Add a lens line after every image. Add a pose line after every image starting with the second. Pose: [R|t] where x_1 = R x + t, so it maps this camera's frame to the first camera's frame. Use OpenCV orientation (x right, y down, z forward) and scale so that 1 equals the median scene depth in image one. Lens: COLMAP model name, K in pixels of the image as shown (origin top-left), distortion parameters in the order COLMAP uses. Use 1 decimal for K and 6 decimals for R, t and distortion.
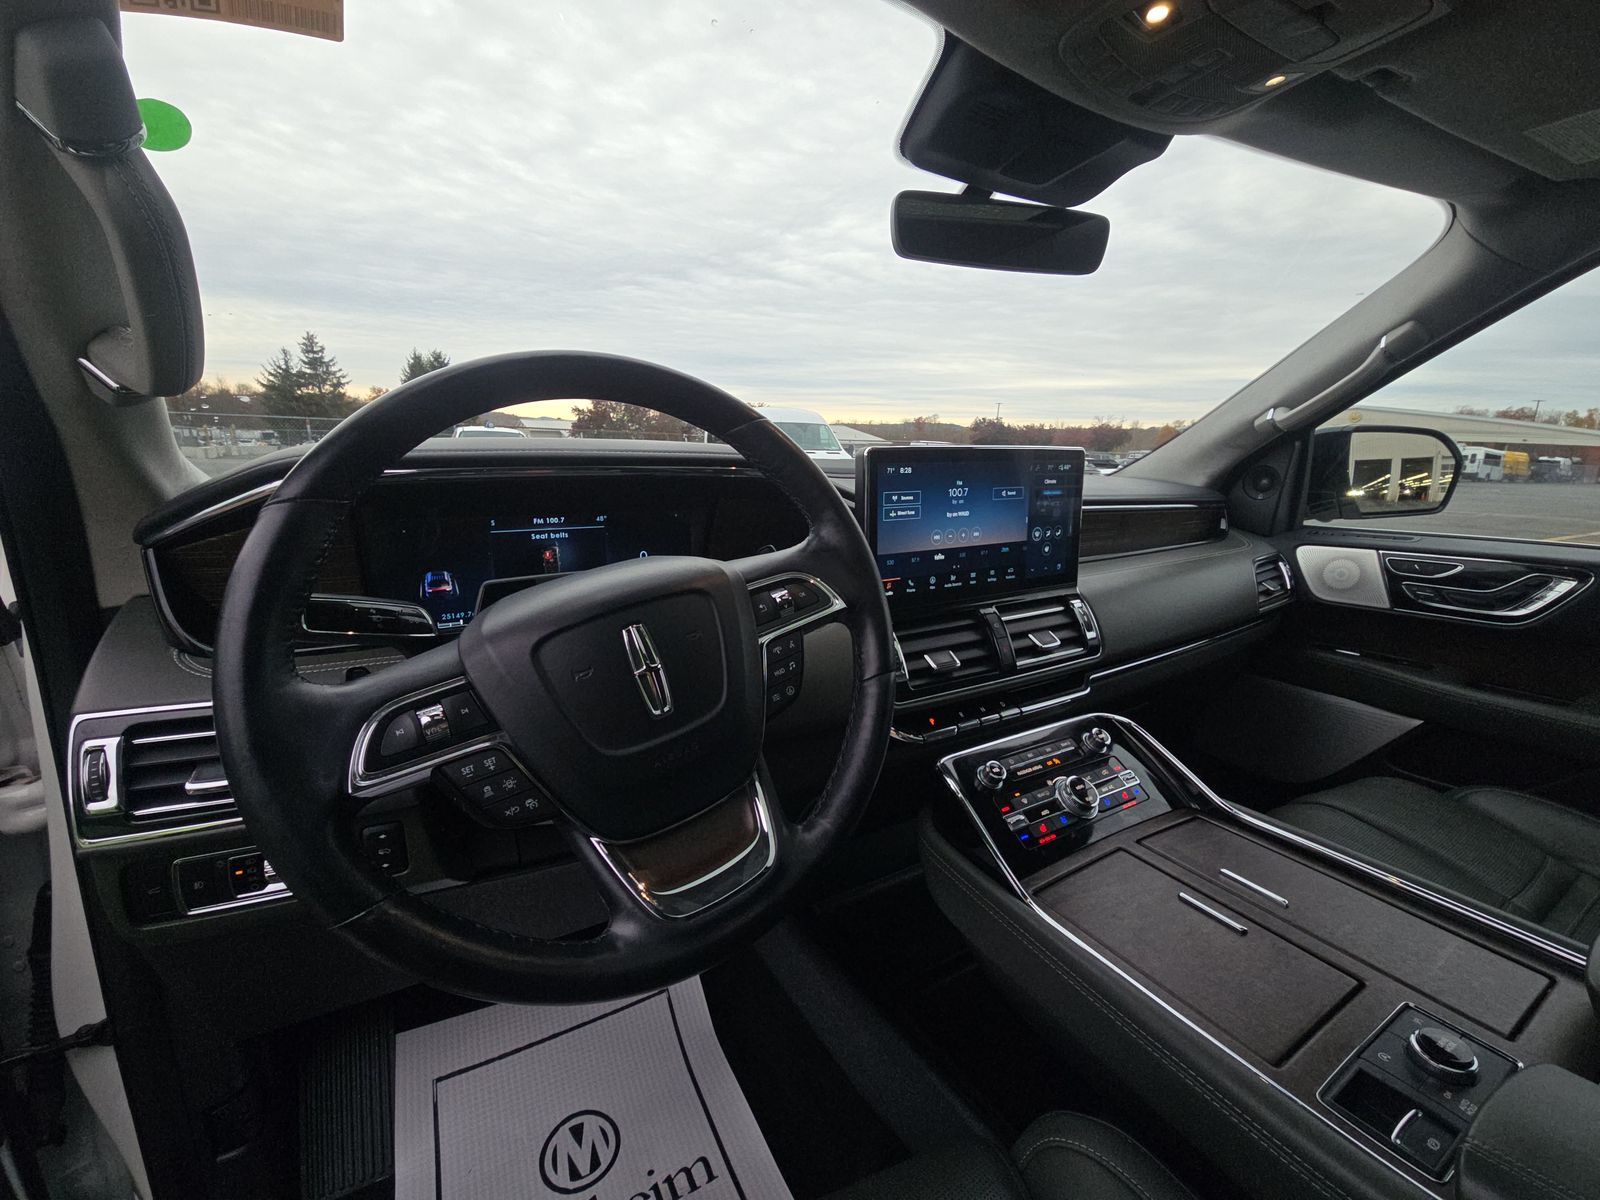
lens RADIAL K [[657.6, 0, 795.1], [0, 657.6, 591.6], [0, 0, 1]] dist [-0.008503, -0.000921]
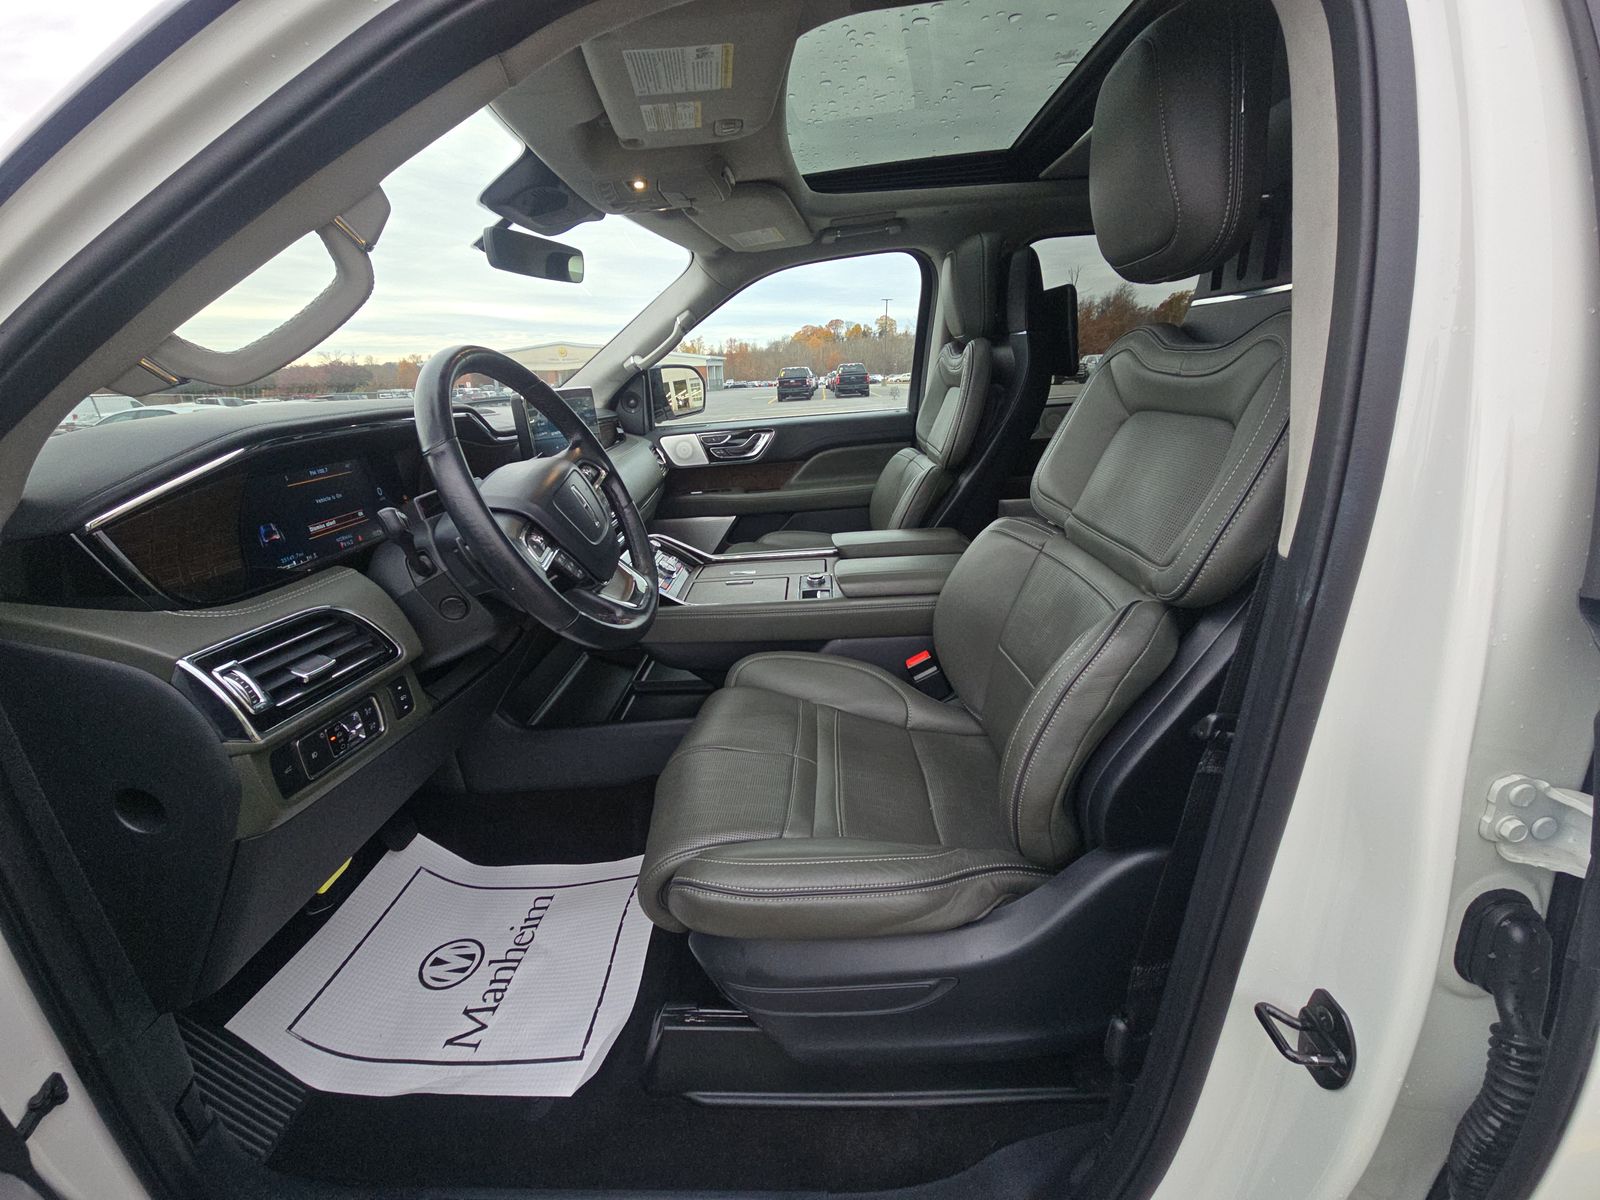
lens RADIAL K [[657.6, 0, 793.4], [0, 657.6, 602.2], [0, 0, 1]] dist [-0.008503, -0.000921]
pose [[0.523063, -0.315762, 0.791643, -0.586926], [0.230208, 0.946657, 0.225487, 0.032139], [-0.820615, 0.064299, 0.567853, -0.255940]]
